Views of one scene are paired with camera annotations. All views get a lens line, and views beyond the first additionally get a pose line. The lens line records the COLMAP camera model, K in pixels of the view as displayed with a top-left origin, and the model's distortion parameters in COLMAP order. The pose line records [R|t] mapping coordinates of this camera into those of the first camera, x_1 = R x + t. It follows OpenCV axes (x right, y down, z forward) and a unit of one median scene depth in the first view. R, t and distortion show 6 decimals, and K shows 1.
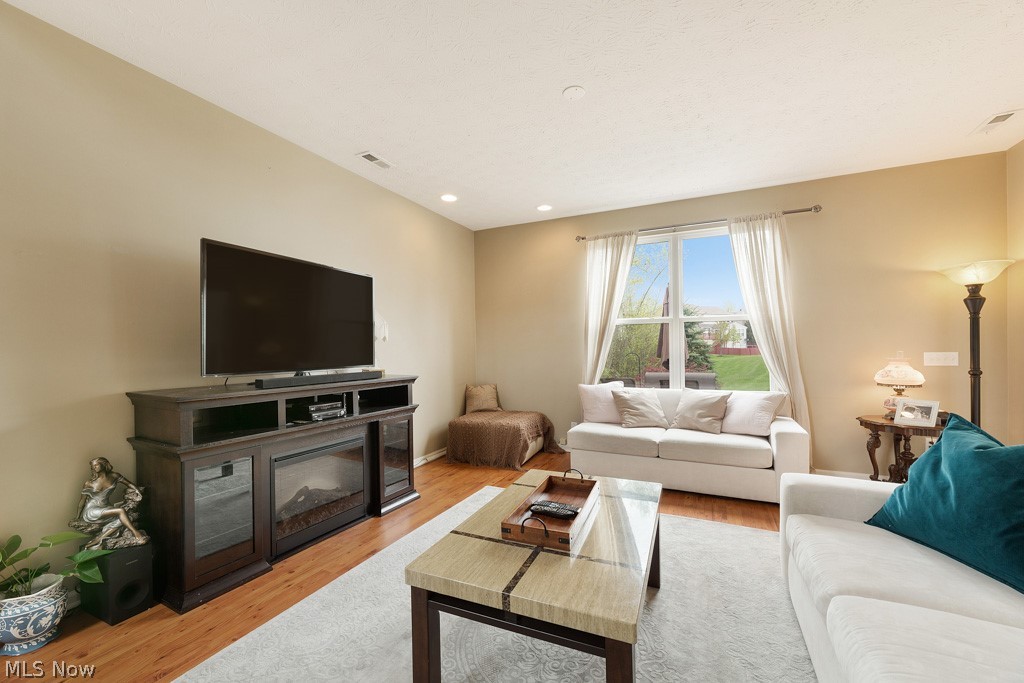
lens RADIAL K [[410.2, 0, 488.4], [0, 410.2, 348.2], [0, 0, 1]] dist [0.000994, 0.000024]
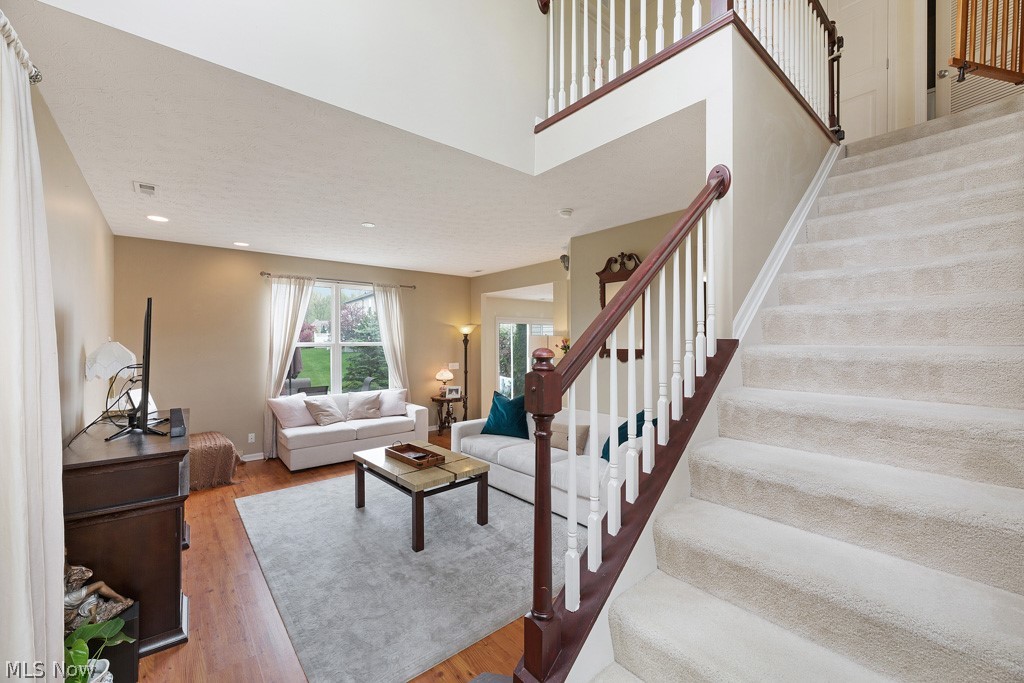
lens RADIAL K [[409.5, 0, 512.0], [0, 409.5, 341.5], [0, 0, 1]] dist [0.000919, 0.000045]
pose [[0.399857, 0.004839, 0.916565, -0.714755], [0.002973, 0.999974, -0.006577, -0.083131], [-0.916573, 0.005355, 0.399832, -0.137908]]
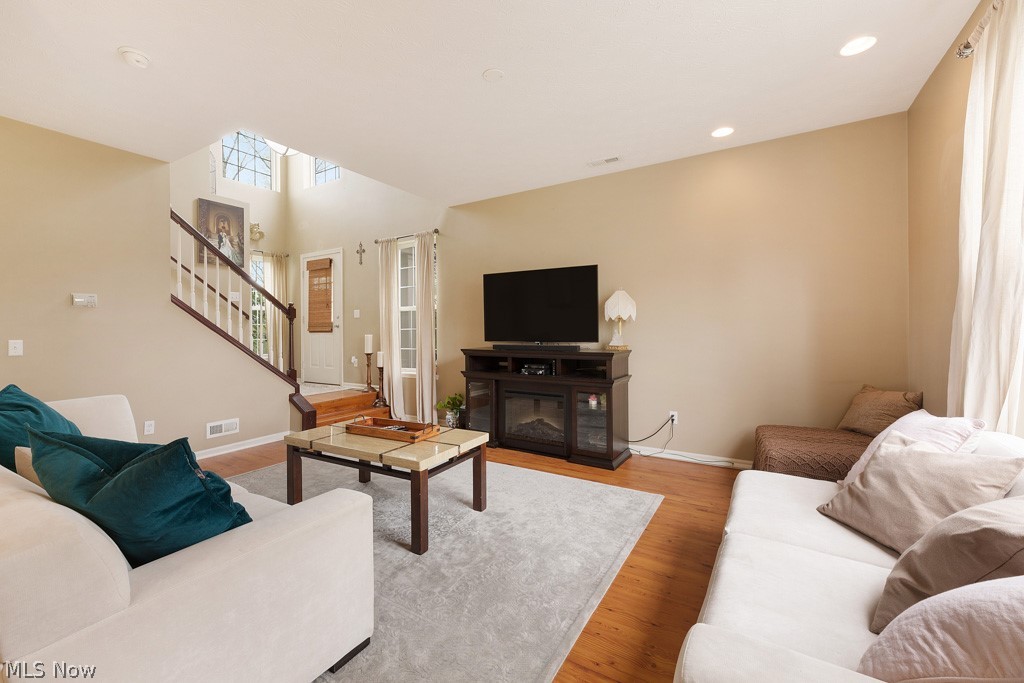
lens RADIAL K [[413.5, 0, 526.1], [0, 413.5, 341.0], [0, 0, 1]] dist [0.000509, -0.000247]
pose [[-0.068099, 0.013491, -0.997587, 0.762717], [0.007002, 0.999890, 0.013044, 0.022154], [0.997654, -0.006097, -0.068186, 0.745066]]
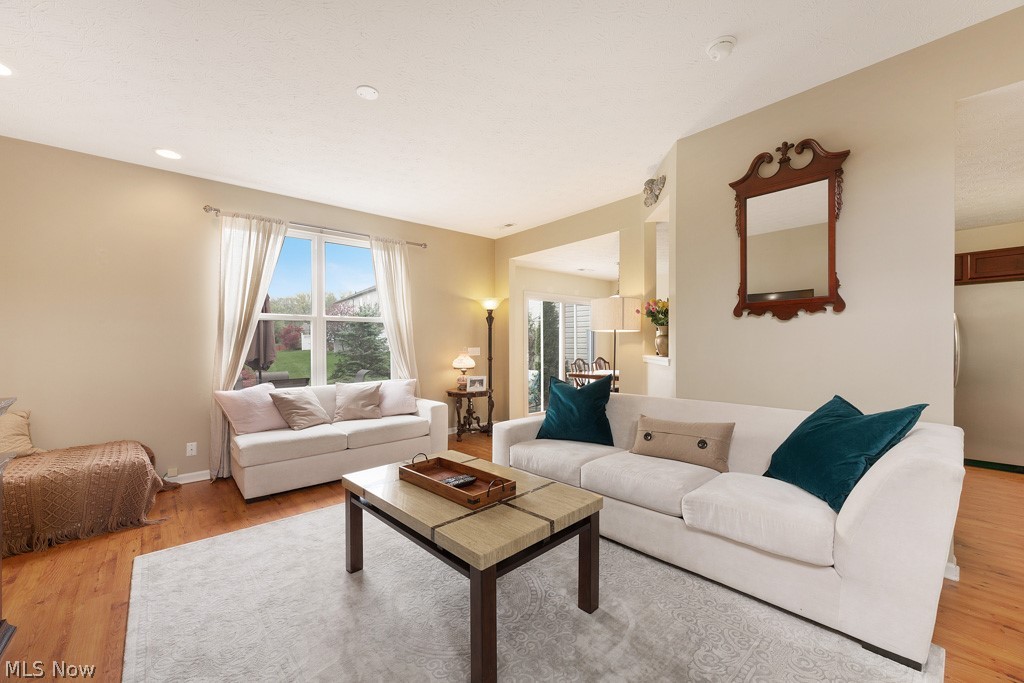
lens RADIAL K [[413.5, 0, 526.1], [0, 413.5, 341.0], [0, 0, 1]] dist [0.000509, -0.000247]
pose [[0.356782, 0.008375, 0.934150, -0.392288], [0.006856, 0.999909, -0.011583, 0.003958], [-0.934163, 0.010537, 0.356692, 0.179504]]
